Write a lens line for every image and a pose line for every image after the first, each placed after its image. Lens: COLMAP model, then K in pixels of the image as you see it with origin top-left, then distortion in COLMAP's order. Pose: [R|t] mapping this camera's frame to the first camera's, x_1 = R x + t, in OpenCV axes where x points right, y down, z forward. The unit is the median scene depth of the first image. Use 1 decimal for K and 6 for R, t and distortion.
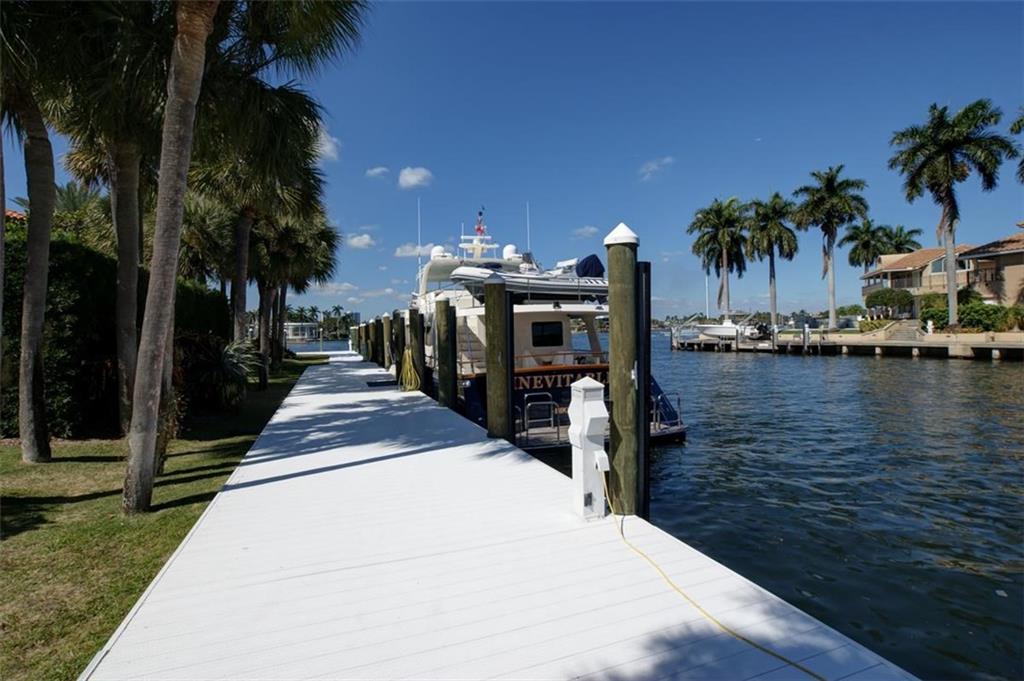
lens RADIAL K [[492.8, 0, 498.9], [0, 492.8, 334.8], [0, 0, 1]] dist [-0.071651, 0.035086]
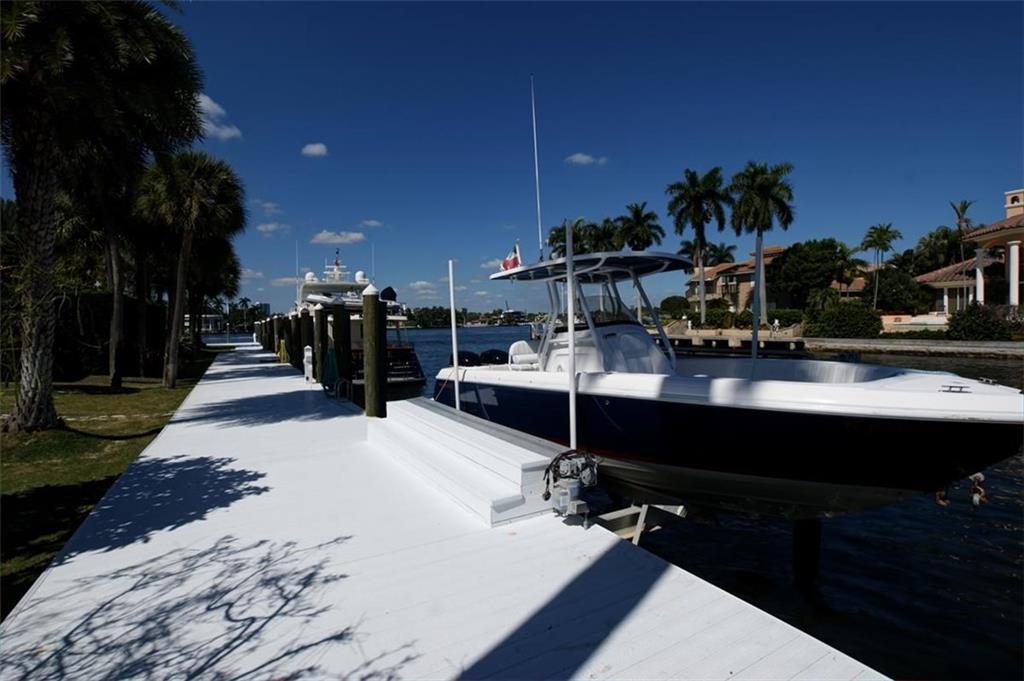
lens RADIAL K [[492.8, 0, 498.9], [0, 492.8, 334.8], [0, 0, 1]] dist [-0.071651, 0.035086]
pose [[0.986616, 0.001964, 0.163049, 0.116800], [-0.004383, 0.999886, 0.014476, -0.006133], [-0.163002, -0.014997, 0.986512, -0.331807]]
